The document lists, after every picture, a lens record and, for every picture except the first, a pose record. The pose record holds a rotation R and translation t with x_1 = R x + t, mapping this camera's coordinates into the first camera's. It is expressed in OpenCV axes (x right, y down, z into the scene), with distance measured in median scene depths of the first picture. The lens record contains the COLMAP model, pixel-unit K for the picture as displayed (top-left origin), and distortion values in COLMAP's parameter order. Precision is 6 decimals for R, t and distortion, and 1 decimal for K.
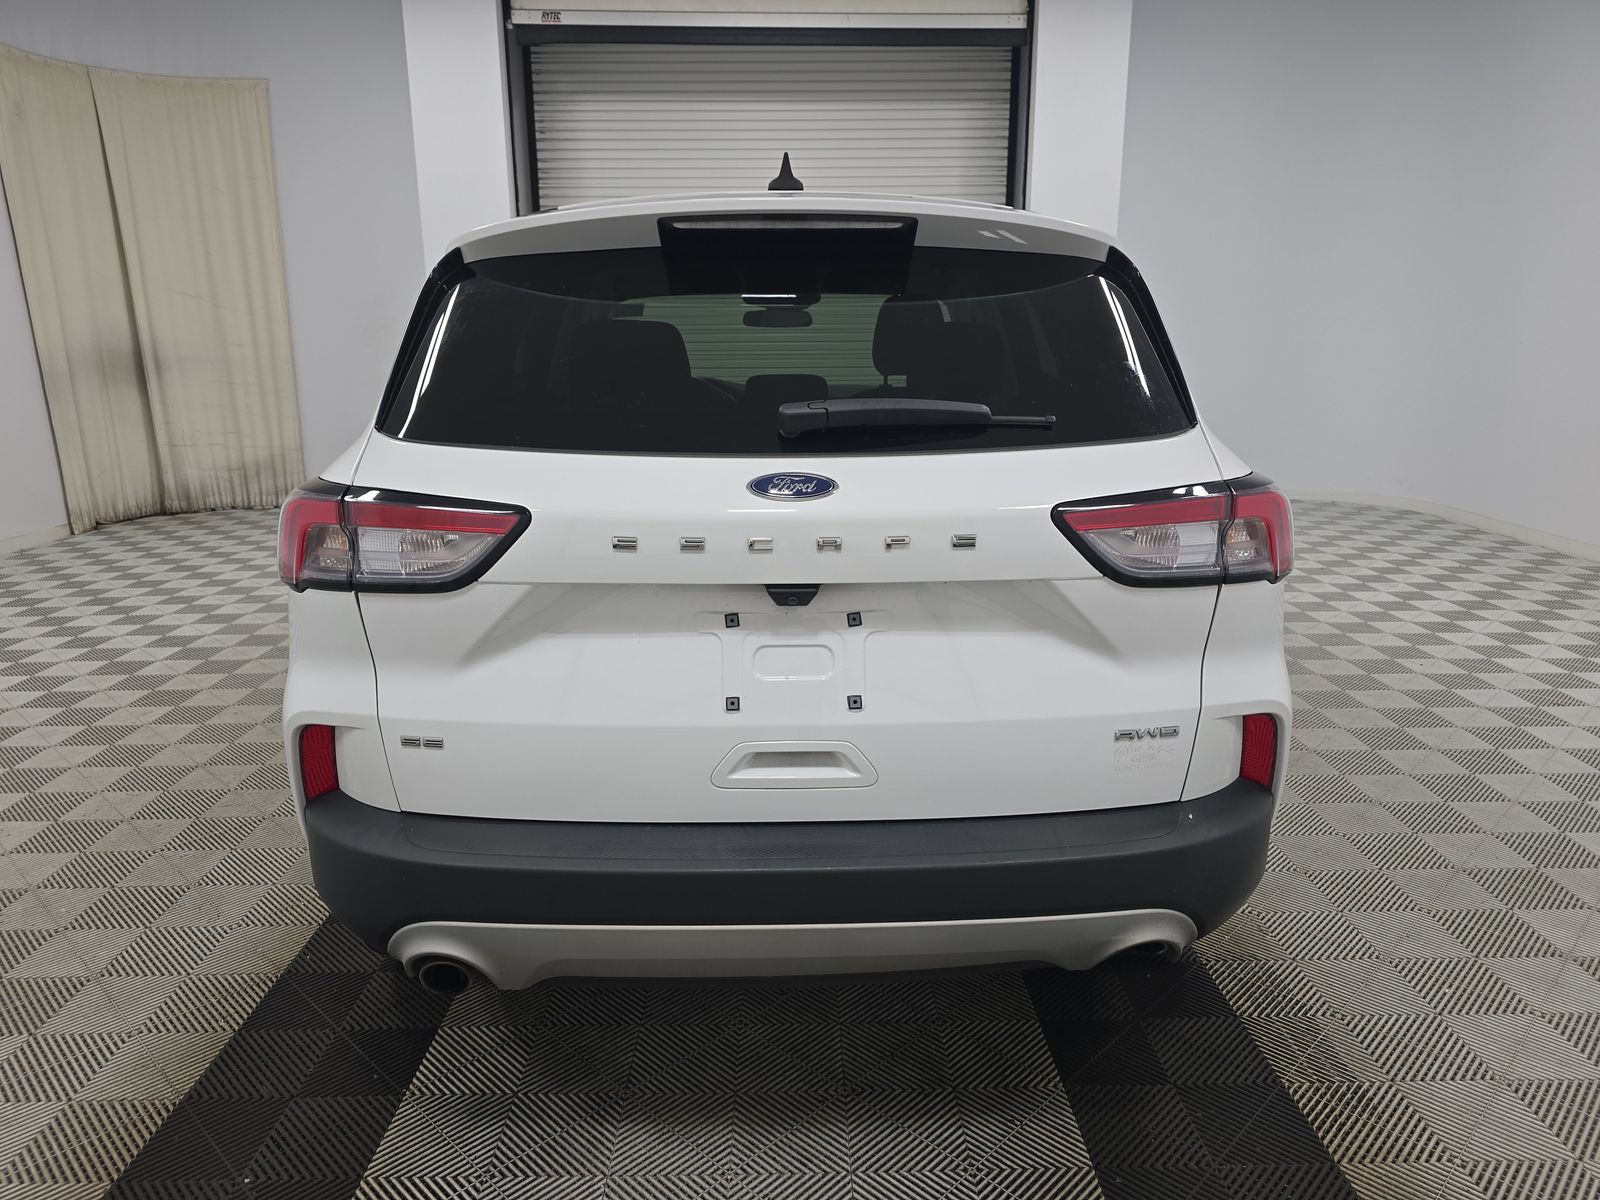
lens RADIAL K [[1077.2, 0, 800.0], [0, 1077.2, 600.0], [0, 0, 1]] dist [0.045987, -0.003236]
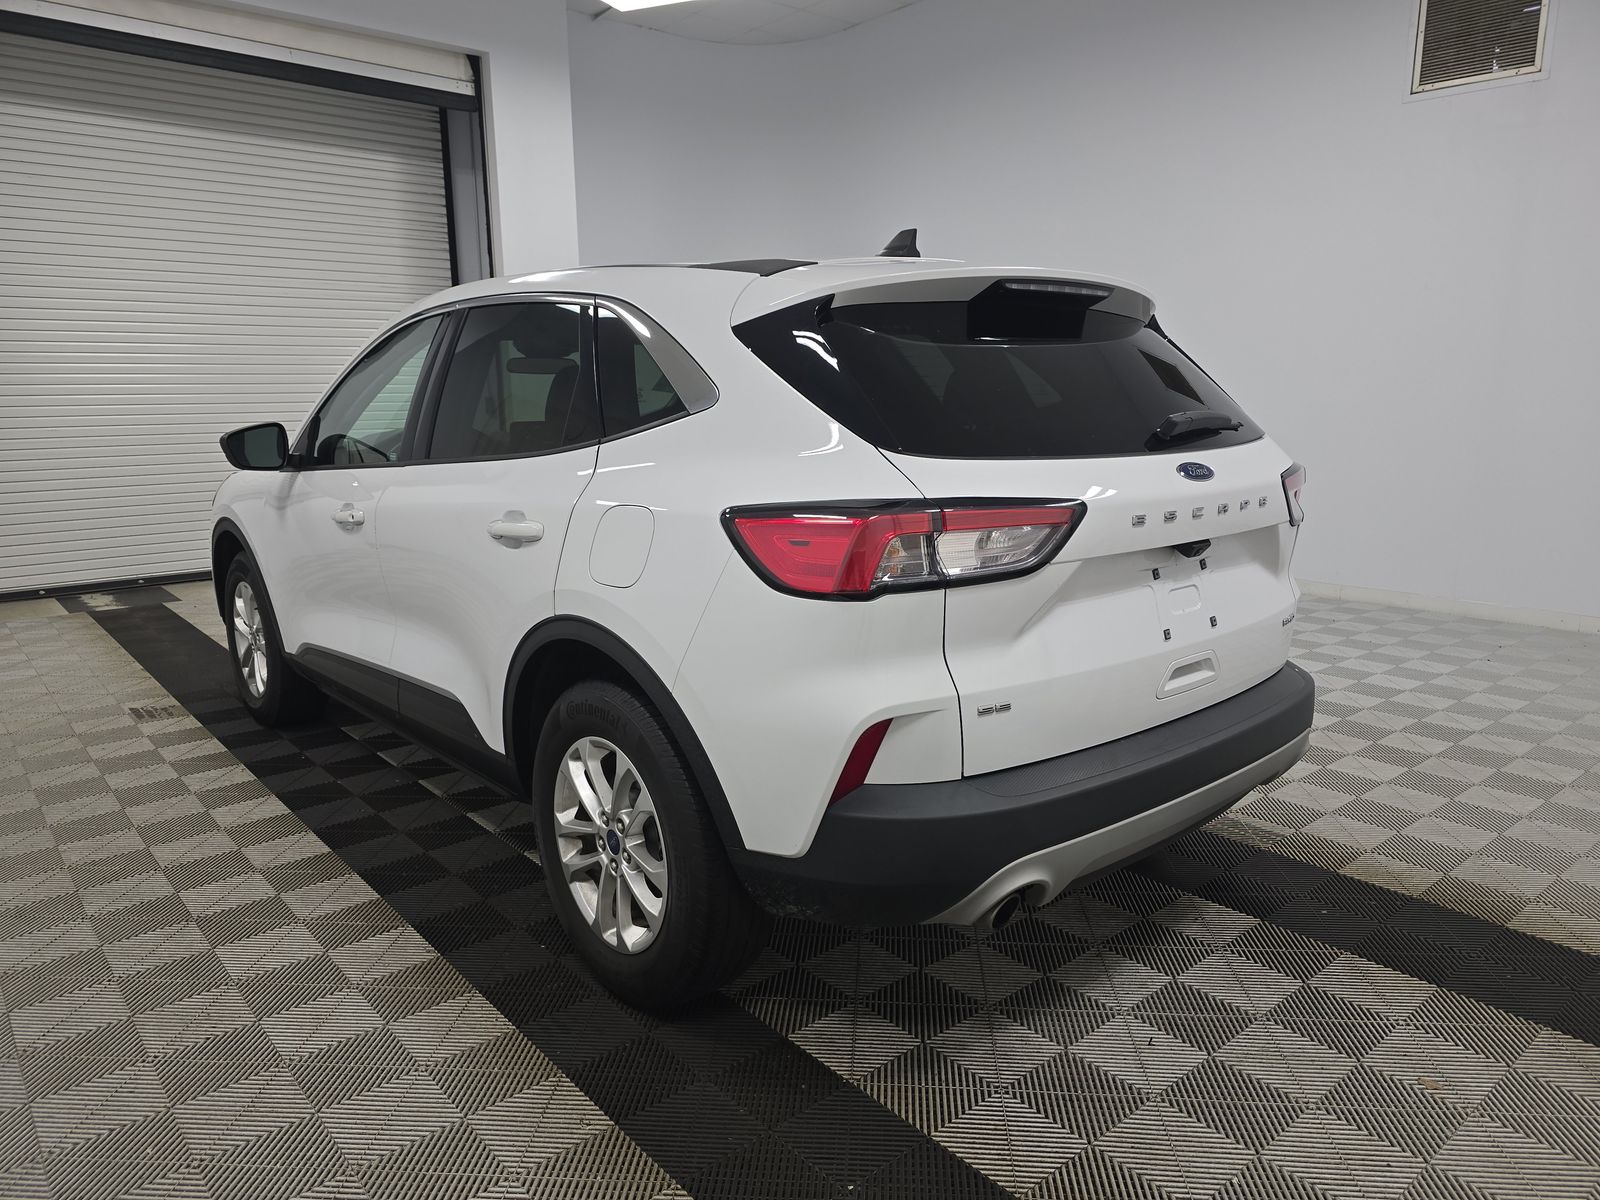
lens RADIAL K [[1098.4, 0, 800.0], [0, 1098.4, 600.0], [0, 0, 1]] dist [0.031122, 0.000126]
pose [[0.767331, -0.122631, 0.629416, -1.242072], [0.158053, 0.987431, -0.000301, -0.018738], [-0.621468, 0.099712, 0.777069, 0.188073]]
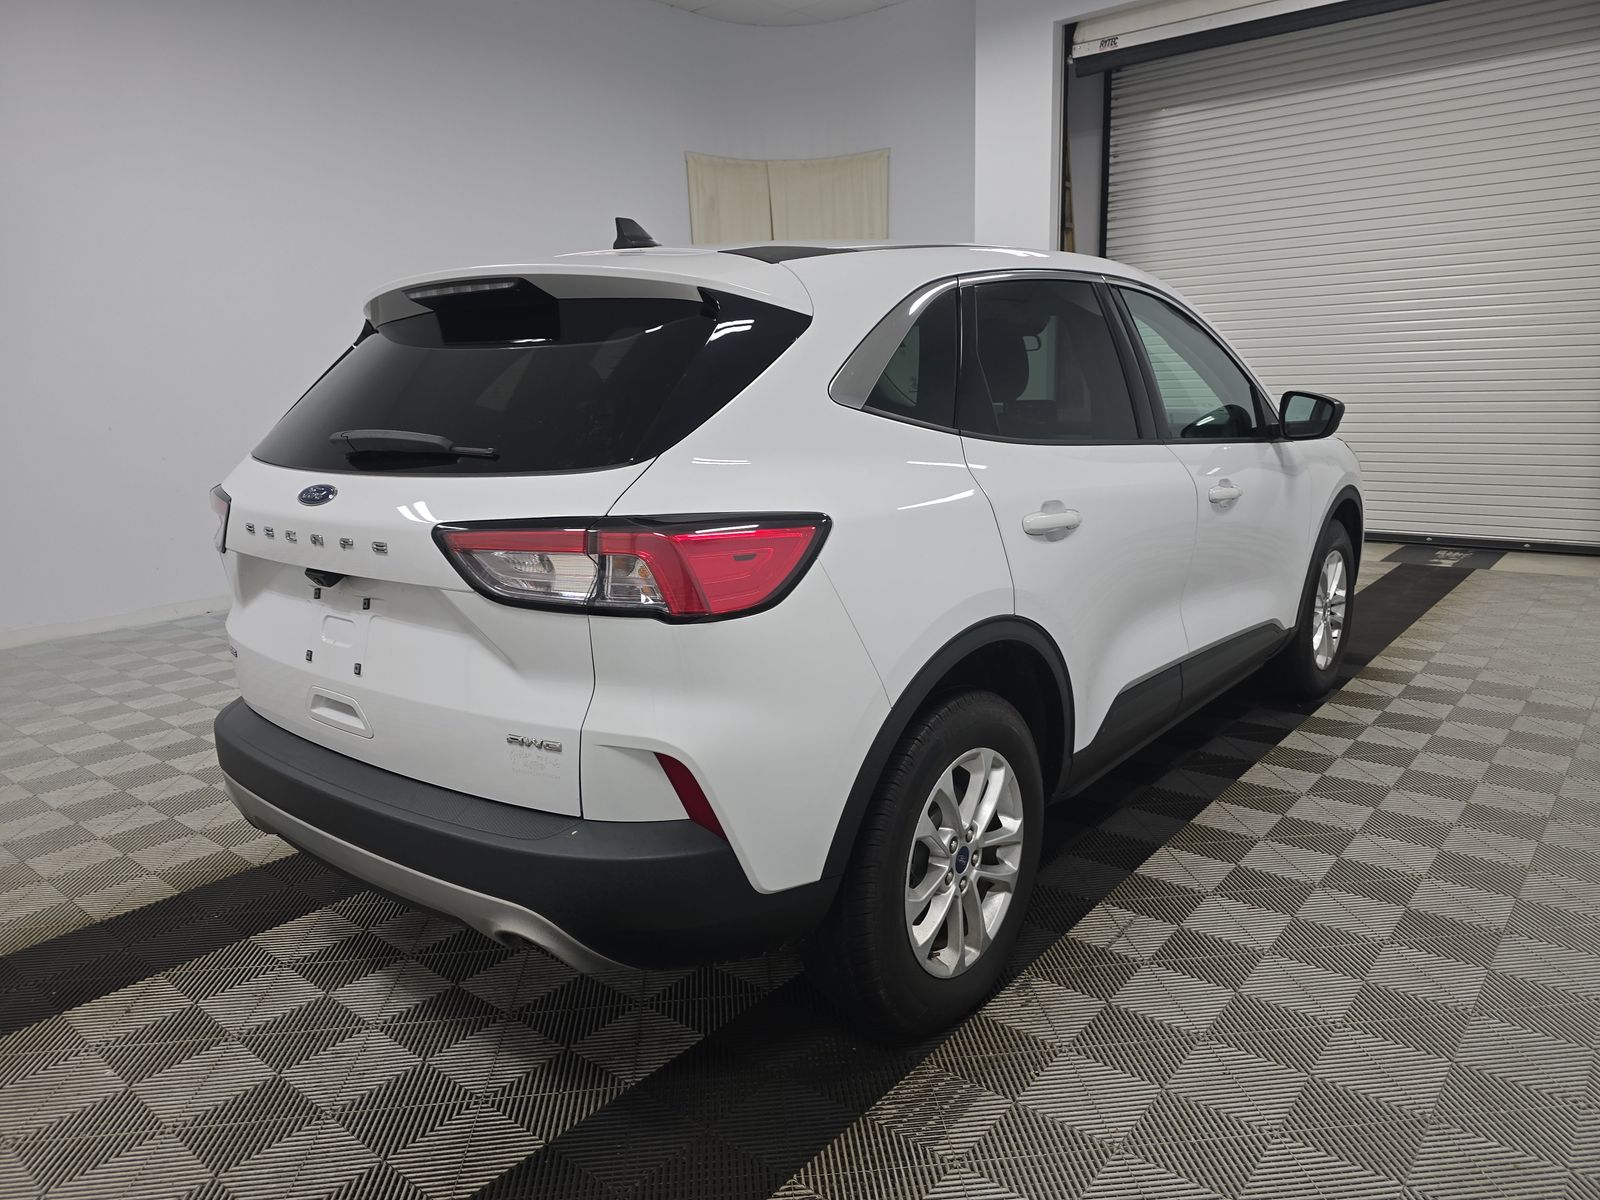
lens RADIAL K [[1098.4, 0, 800.0], [0, 1098.4, 600.0], [0, 0, 1]] dist [0.031122, 0.000126]
pose [[0.771108, 0.117634, -0.625743, 1.196417], [-0.130439, 0.991126, 0.025581, -0.081859], [0.623199, 0.061896, 0.779610, 0.298303]]
